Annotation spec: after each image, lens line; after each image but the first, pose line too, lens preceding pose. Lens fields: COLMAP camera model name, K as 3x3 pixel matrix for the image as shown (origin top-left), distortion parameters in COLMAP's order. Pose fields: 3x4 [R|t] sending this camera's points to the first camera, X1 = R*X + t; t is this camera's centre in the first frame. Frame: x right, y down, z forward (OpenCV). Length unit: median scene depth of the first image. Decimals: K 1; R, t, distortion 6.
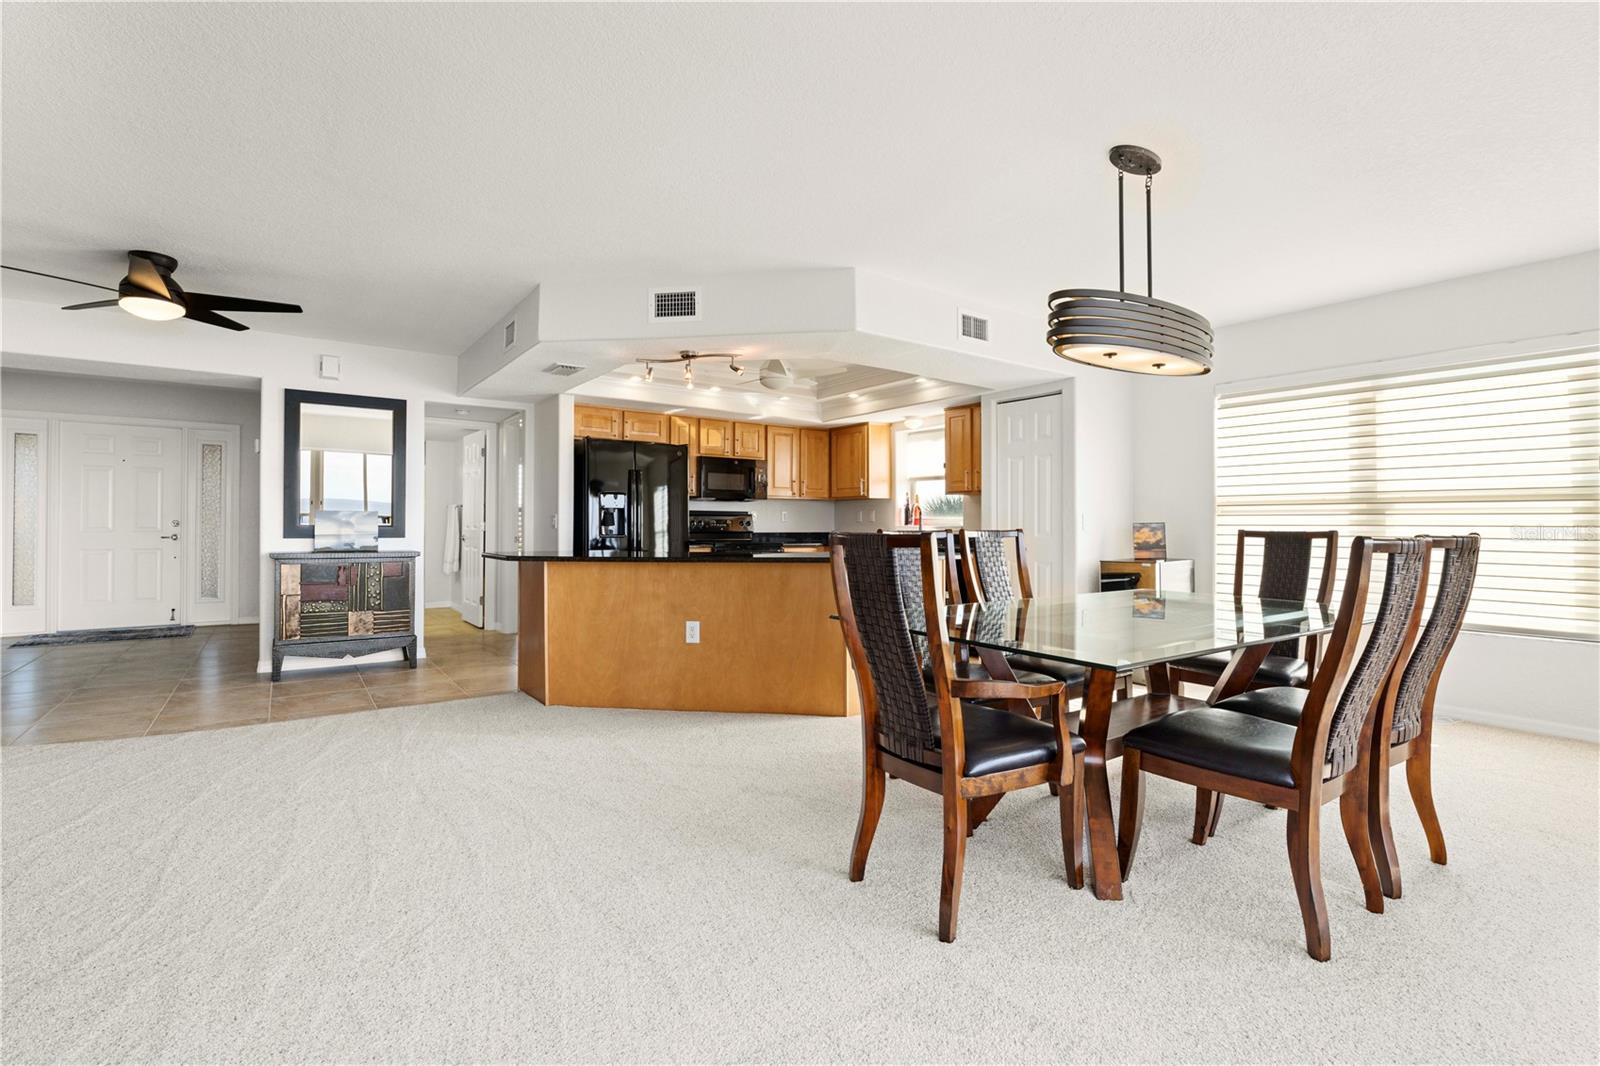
lens RADIAL K [[729.0, 0, 802.0], [0, 729.0, 522.0], [0, 0, 1]] dist [-0.002355, 0.000396]
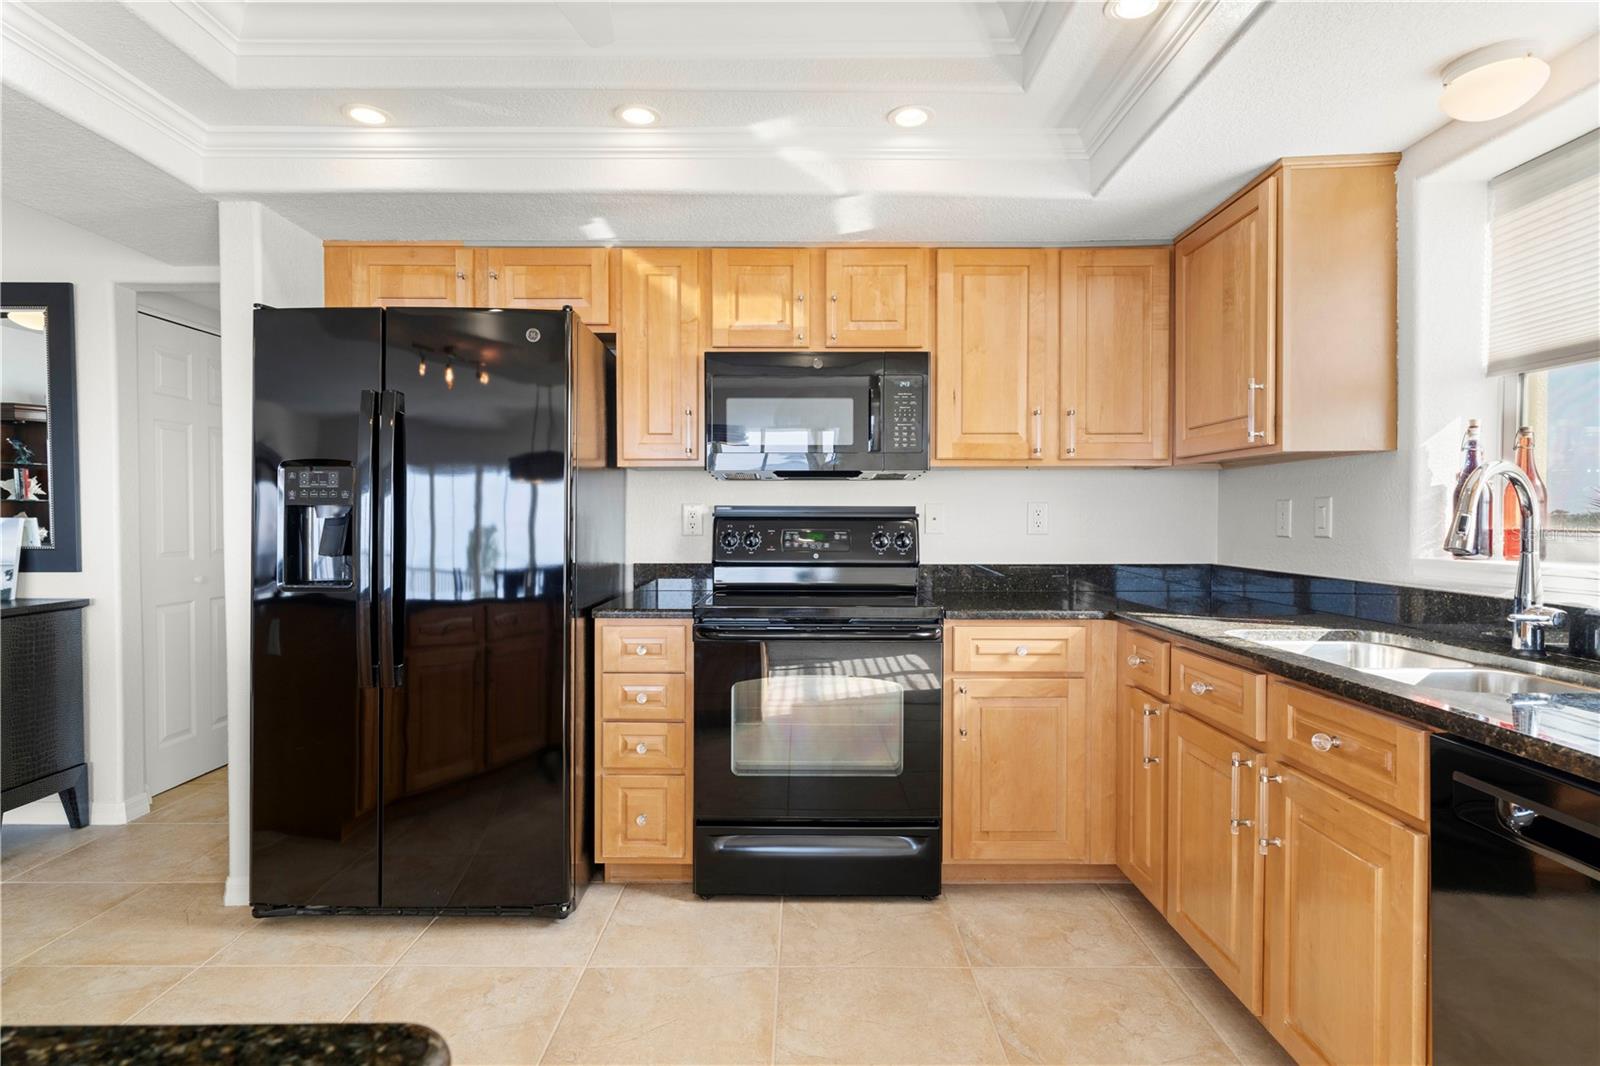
lens RADIAL K [[844.7, 0, 794.8], [0, 844.7, 532.0], [0, 0, 1]] dist [0.000501, 0.000063]
pose [[0.808645, 0.006622, -0.588260, 0.172687], [0.005074, 0.999821, 0.018230, -0.013450], [0.588275, -0.017727, 0.808467, 0.869536]]
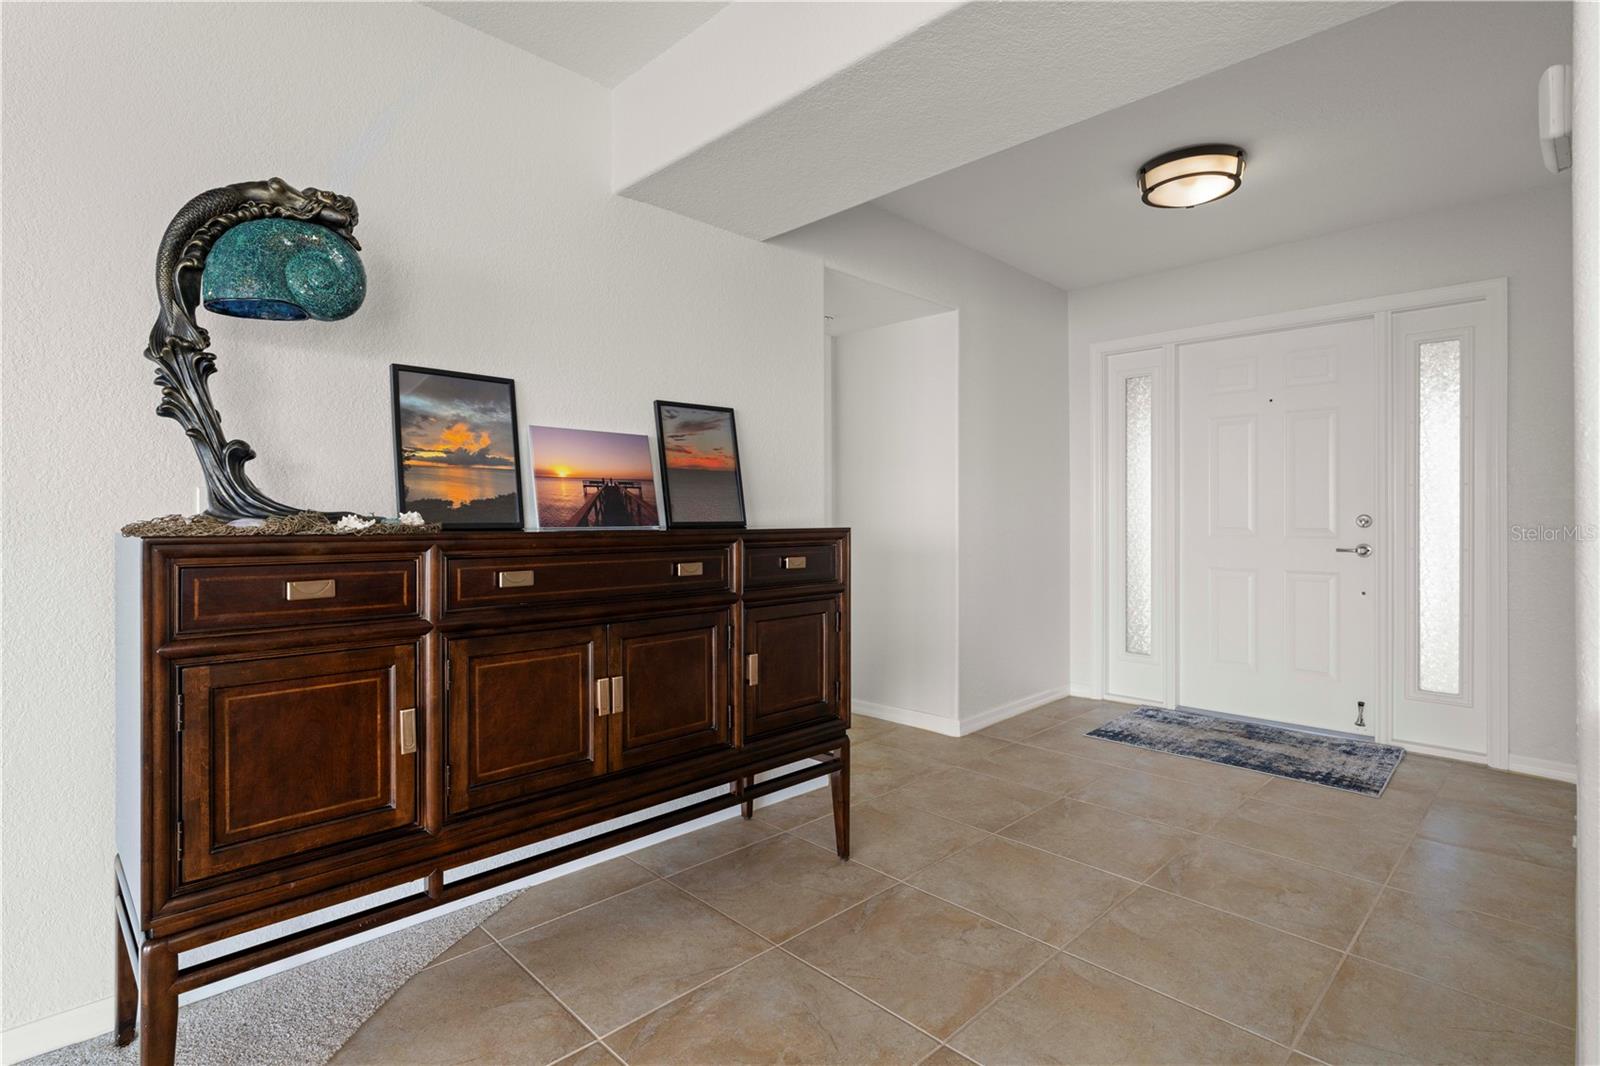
lens RADIAL K [[775.2, 0, 800.0], [0, 775.2, 516.9], [0, 0, 1]] dist [-0.006786, 0.002338]
pose [[0.152411, -0.004414, -0.988307, -0.569431], [0.006626, 0.999972, -0.003445, -0.002371], [0.988295, -0.006024, 0.152436, 0.760231]]
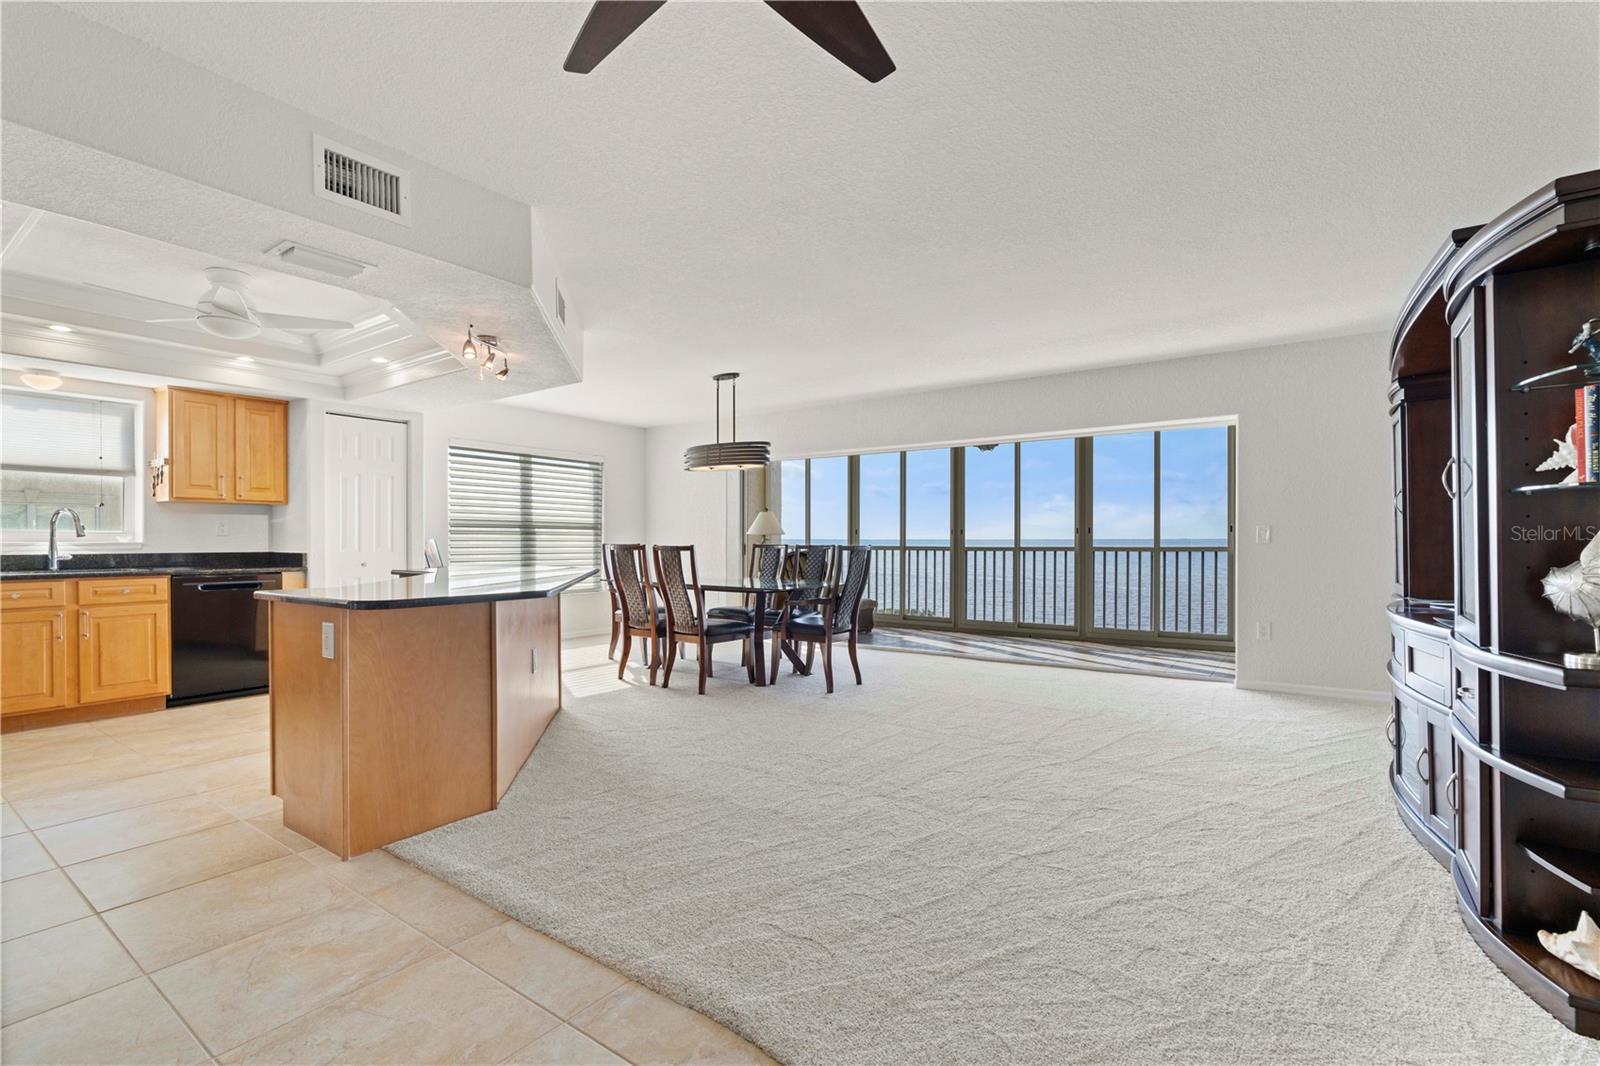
lens RADIAL K [[729.0, 0, 791.7], [0, 729.0, 548.5], [0, 0, 1]] dist [-0.002355, 0.000396]
pose [[-0.312383, -0.015142, 0.949835, -0.849432], [-0.007534, 0.999881, 0.013462, -0.003587], [-0.949926, -0.002950, -0.312460, 0.742529]]
